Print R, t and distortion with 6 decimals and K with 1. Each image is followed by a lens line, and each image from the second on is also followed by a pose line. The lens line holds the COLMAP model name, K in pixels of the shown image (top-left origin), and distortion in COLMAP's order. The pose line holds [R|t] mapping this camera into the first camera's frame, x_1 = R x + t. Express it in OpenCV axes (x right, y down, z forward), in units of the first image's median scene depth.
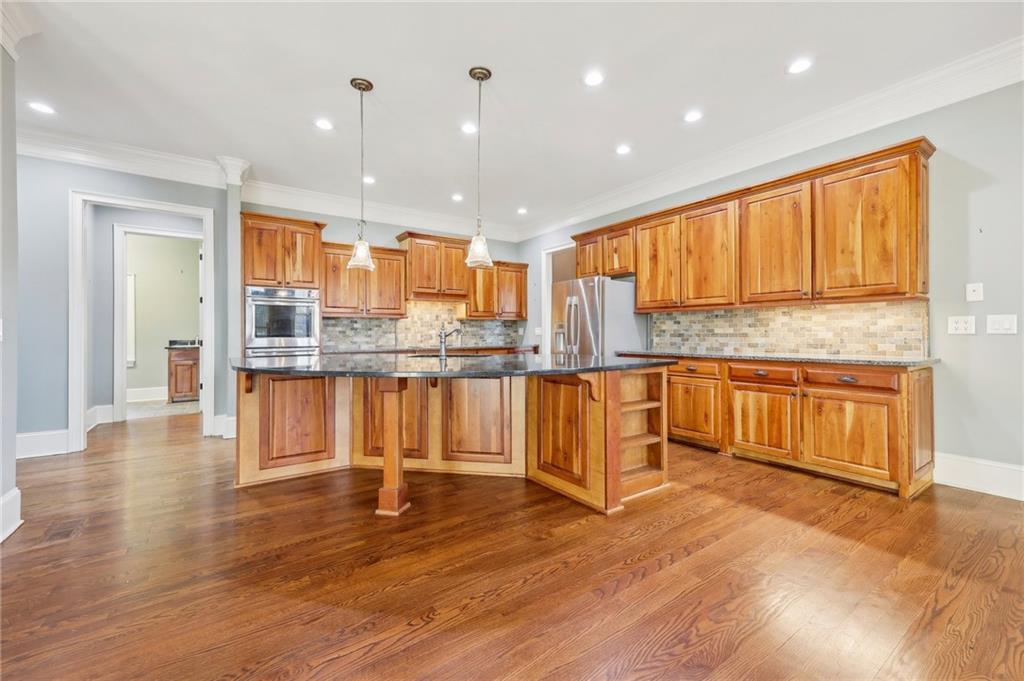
lens RADIAL K [[417.9, 0, 520.0], [0, 417.9, 334.7], [0, 0, 1]] dist [0.011400, -0.000001]
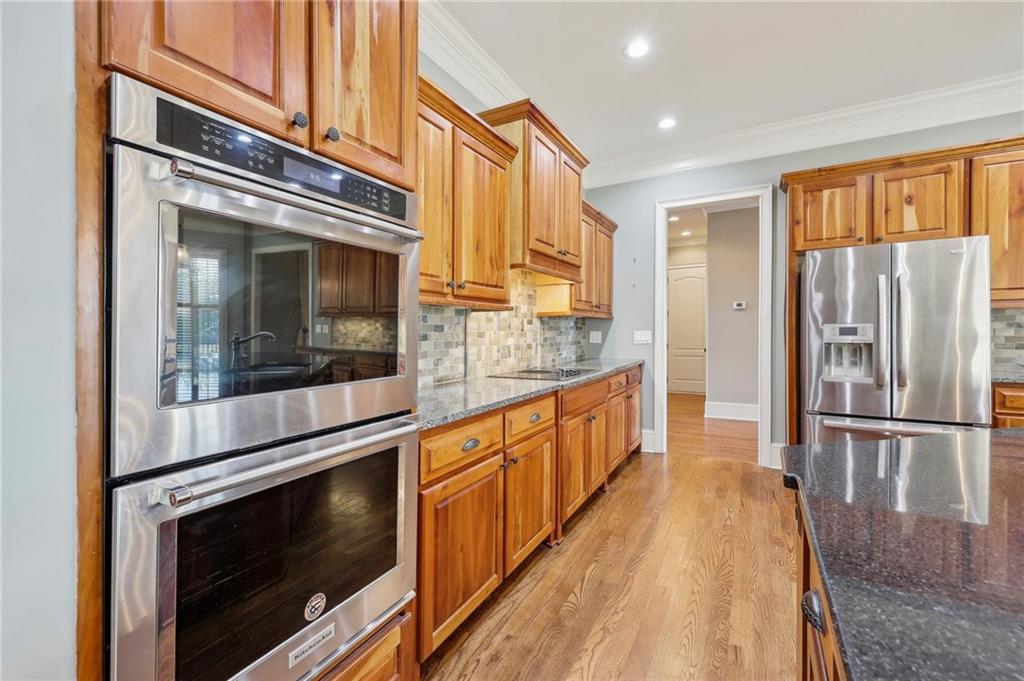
lens RADIAL K [[417.9, 0, 505.2], [0, 417.9, 335.4], [0, 0, 1]] dist [0.011400, -0.000001]
pose [[0.902008, -0.005764, 0.431681, -0.473401], [0.004257, 0.999981, 0.004457, -0.016694], [-0.431699, -0.002183, 0.902015, 0.639069]]
